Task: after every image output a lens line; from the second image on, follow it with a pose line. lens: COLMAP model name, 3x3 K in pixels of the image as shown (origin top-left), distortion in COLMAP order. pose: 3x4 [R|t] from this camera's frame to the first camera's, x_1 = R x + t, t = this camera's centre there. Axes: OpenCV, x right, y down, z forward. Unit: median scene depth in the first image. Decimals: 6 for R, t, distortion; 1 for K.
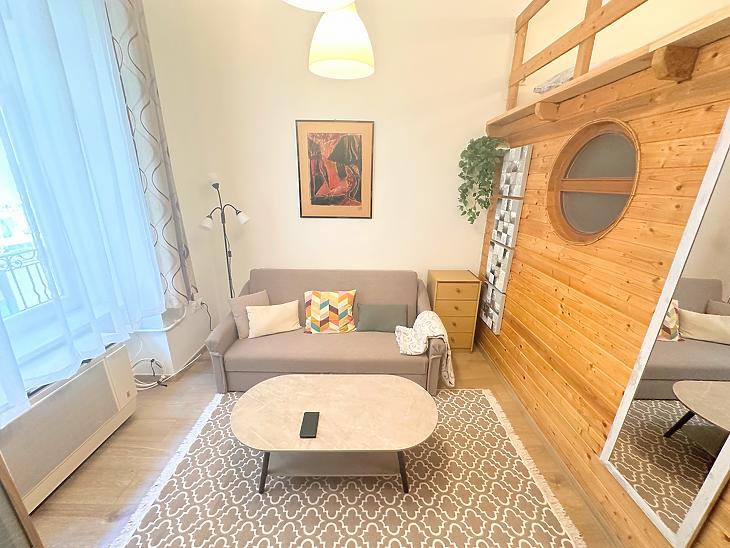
lens RADIAL K [[290.7, 0, 365.5], [0, 290.7, 273.3], [0, 0, 1]] dist [-0.001189, 0.000424]
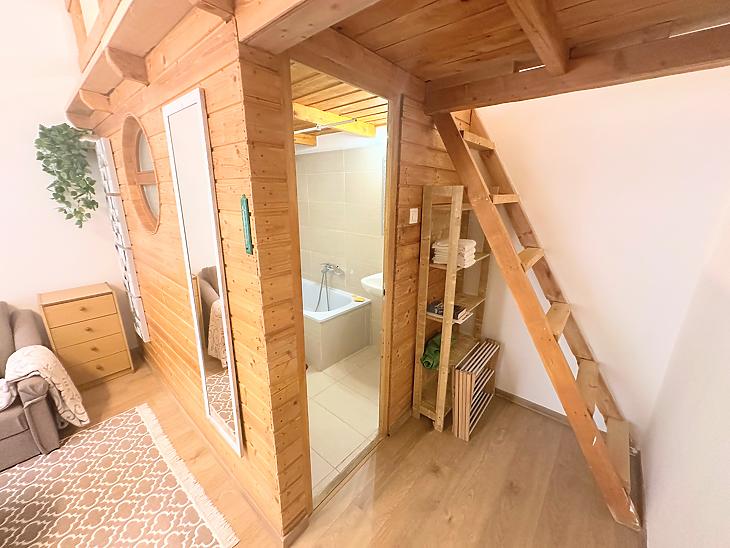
lens RADIAL K [[290.7, 0, 361.3], [0, 290.7, 273.0], [0, 0, 1]] dist [-0.001189, 0.000424]
pose [[0.663878, -0.208250, 0.718260, 0.297284], [0.226746, 0.971286, 0.072034, 0.087795], [-0.712637, 0.115041, 0.692036, -0.159856]]
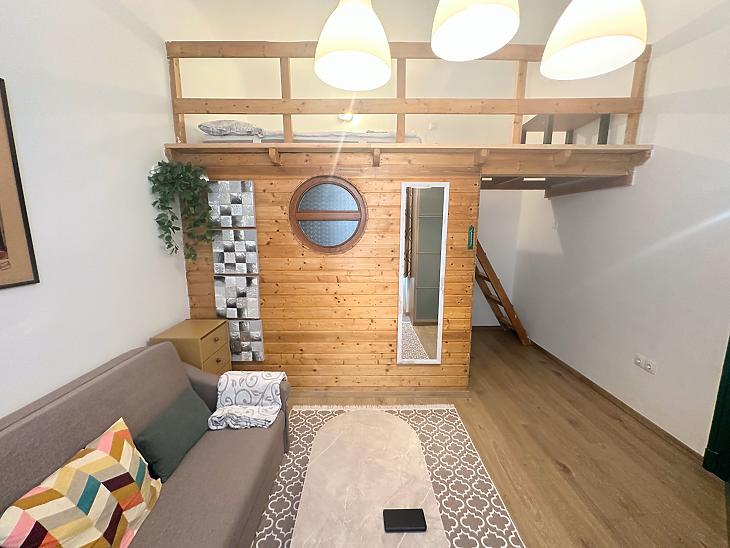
lens RADIAL K [[290.7, 0, 362.7], [0, 290.7, 273.5], [0, 0, 1]] dist [-0.001189, 0.000424]
pose [[0.011668, -0.175066, 0.984488, -0.503383], [0.304483, 0.938421, 0.163266, -0.137445], [-0.952446, 0.297855, 0.064254, 0.538358]]
